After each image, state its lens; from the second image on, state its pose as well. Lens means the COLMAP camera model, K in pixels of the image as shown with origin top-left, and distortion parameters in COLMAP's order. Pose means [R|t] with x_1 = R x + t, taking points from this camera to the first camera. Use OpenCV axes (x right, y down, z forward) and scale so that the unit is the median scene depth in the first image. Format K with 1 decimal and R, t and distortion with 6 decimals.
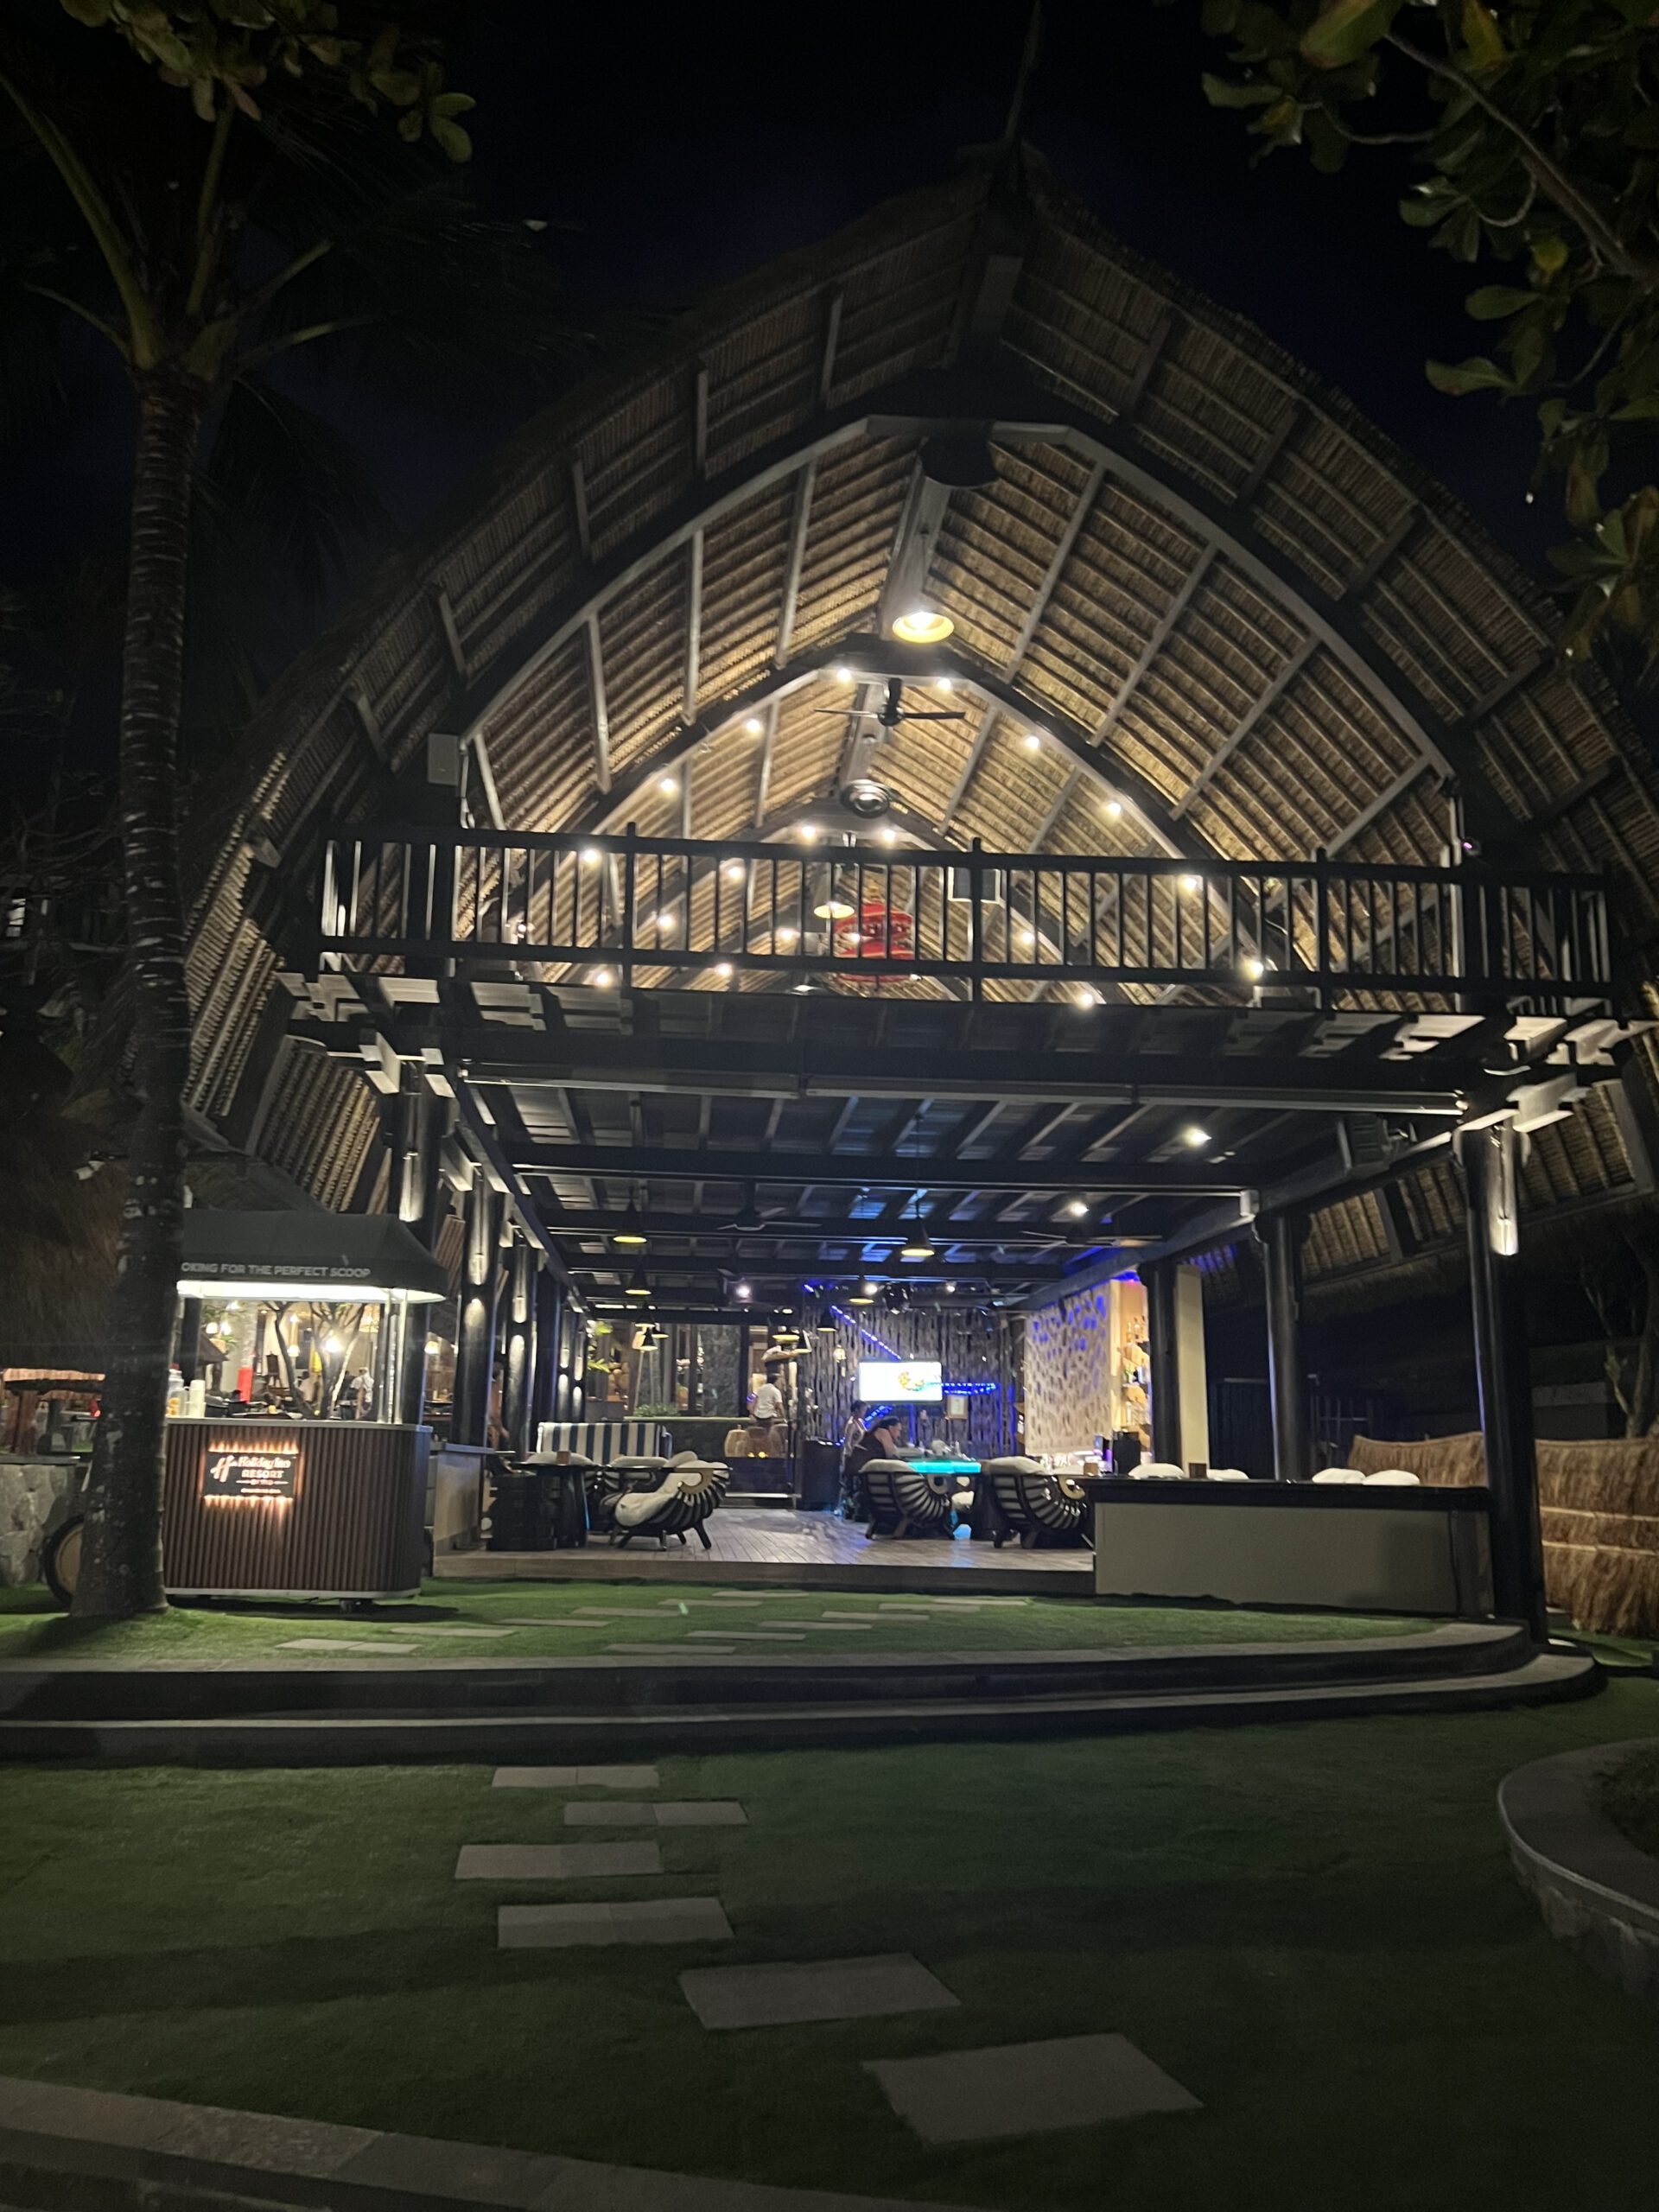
lens RADIAL K [[1737.9, 0, 829.5], [0, 1737.9, 1106.0], [0, 0, 1]] dist [0.000716, 0.000020]
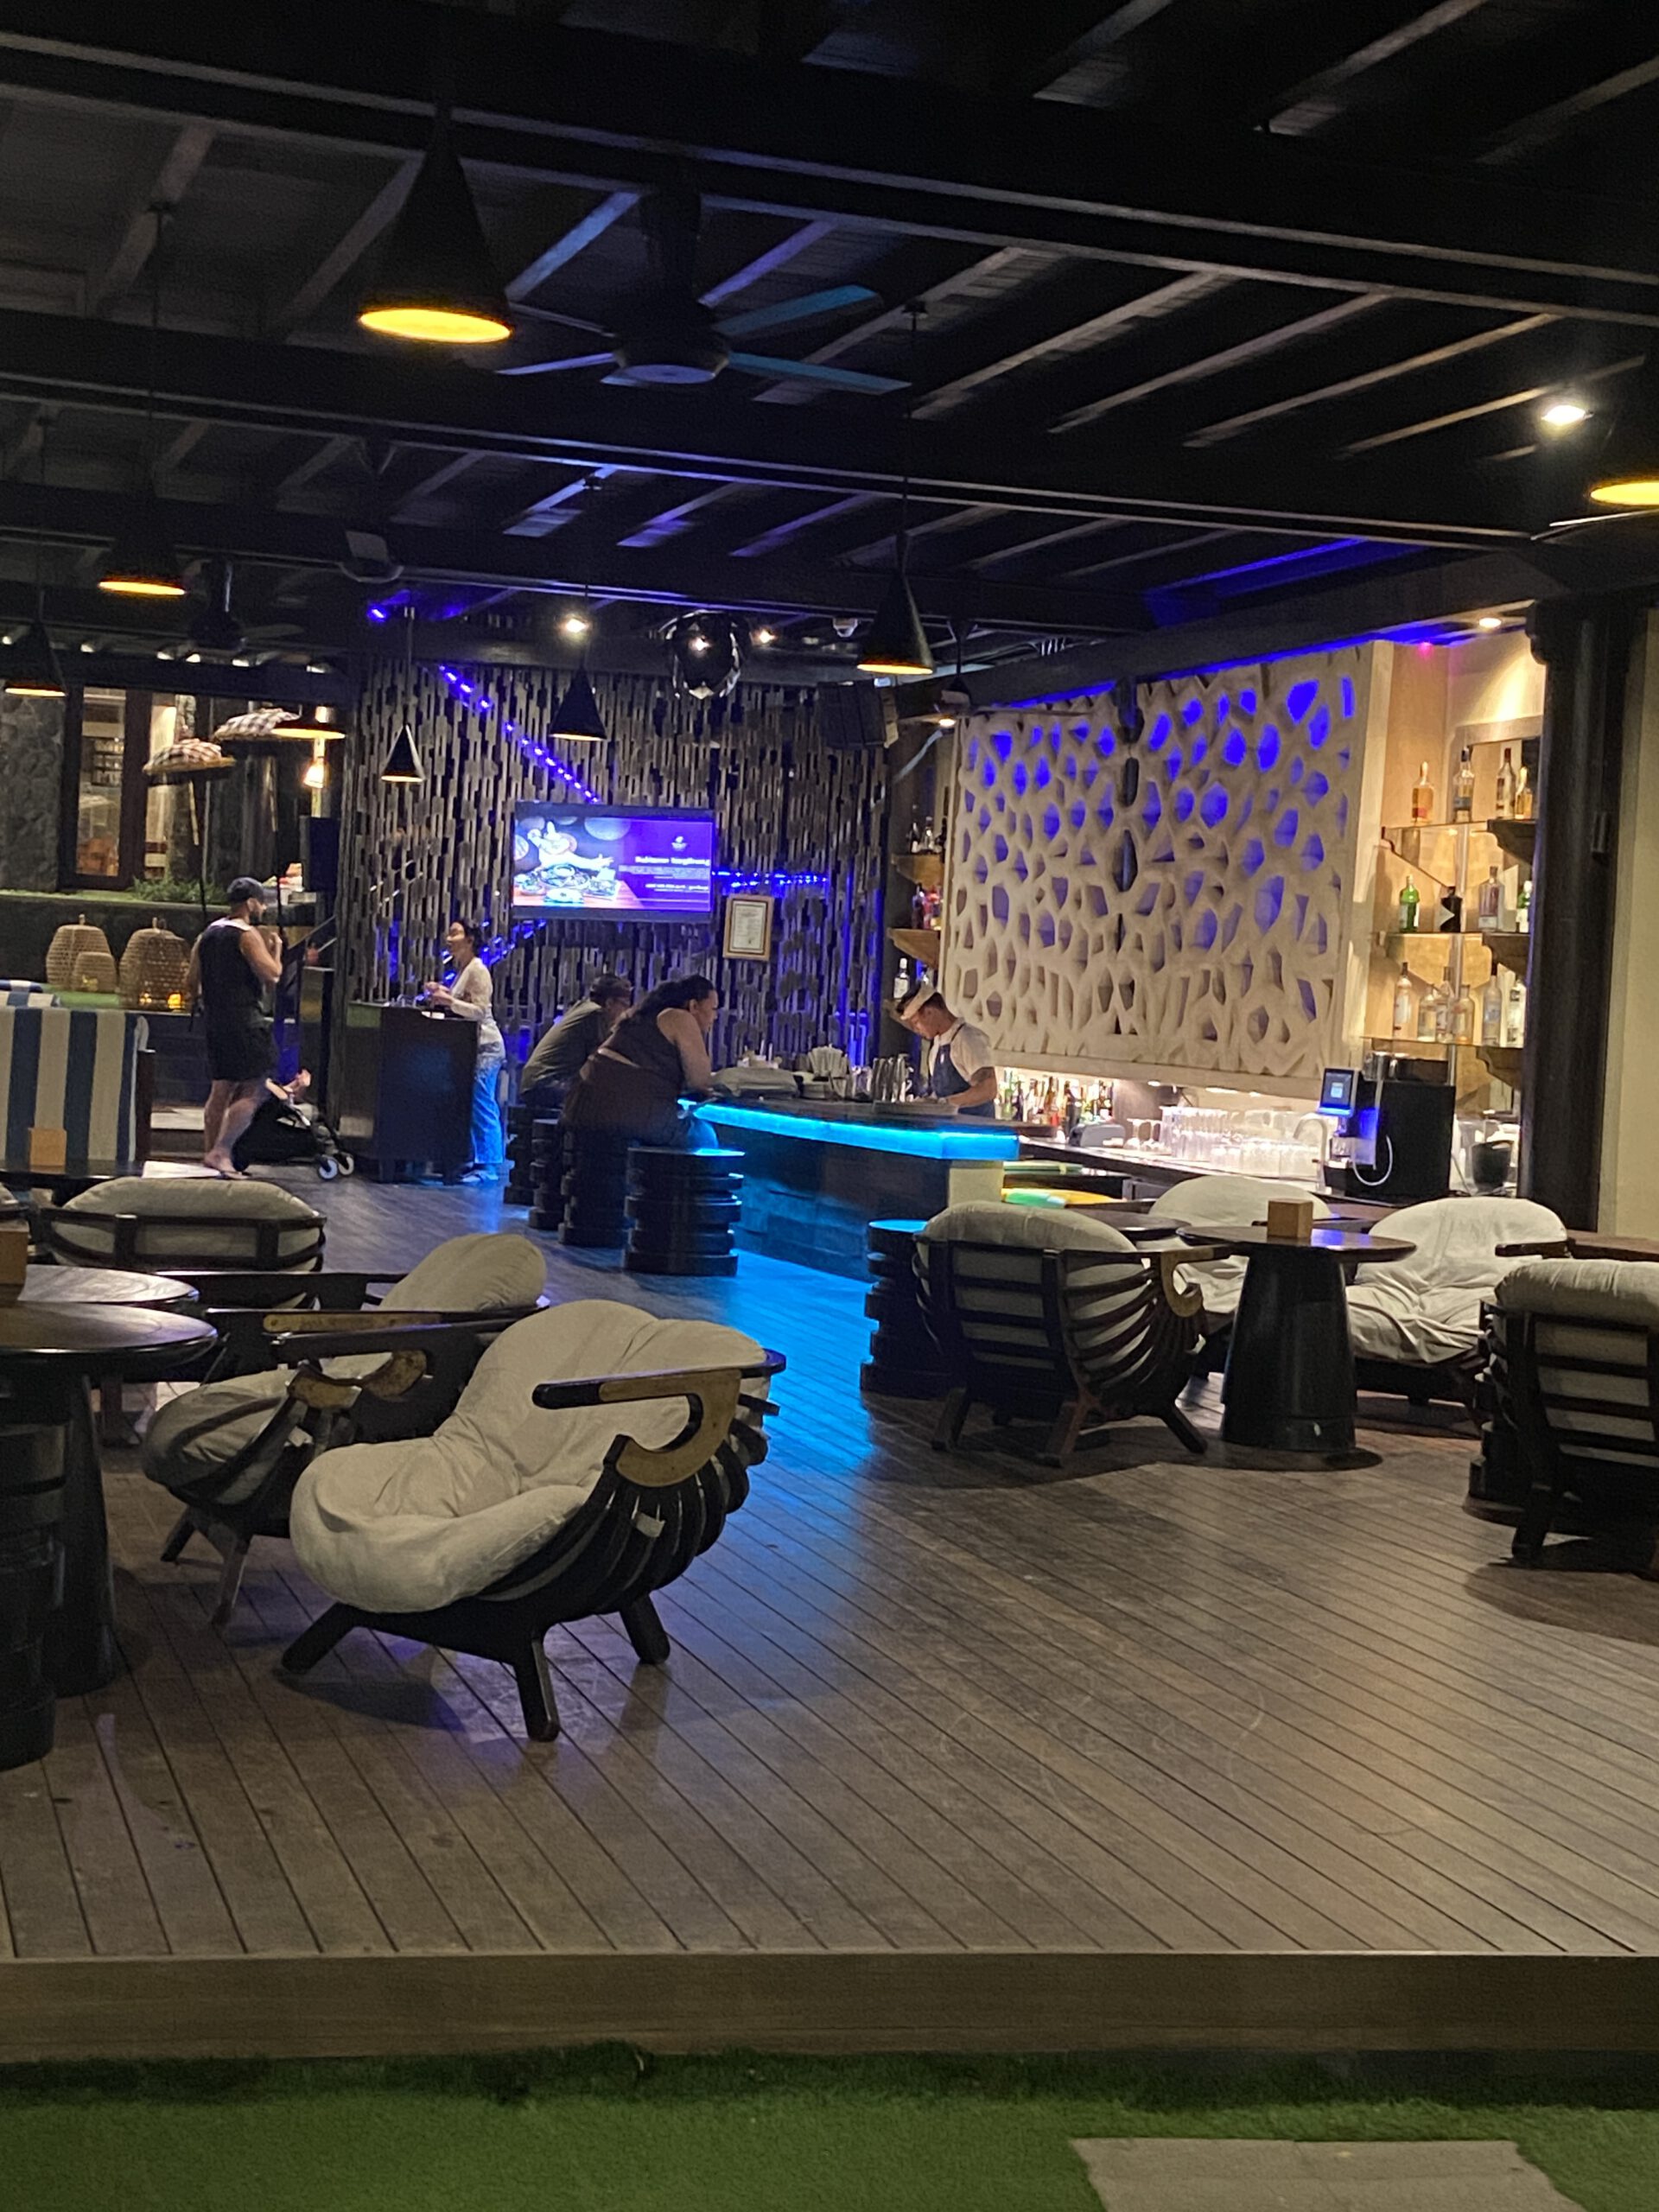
lens RADIAL K [[3230.3, 0, 829.5], [0, 3230.3, 1106.0], [0, 0, 1]] dist [0.186137, 0.001640]
pose [[0.975707, 0.027771, 0.217312, -0.085194], [-0.080460, 0.968038, 0.237549, 0.039454], [-0.203769, -0.249263, 0.946756, 0.334580]]
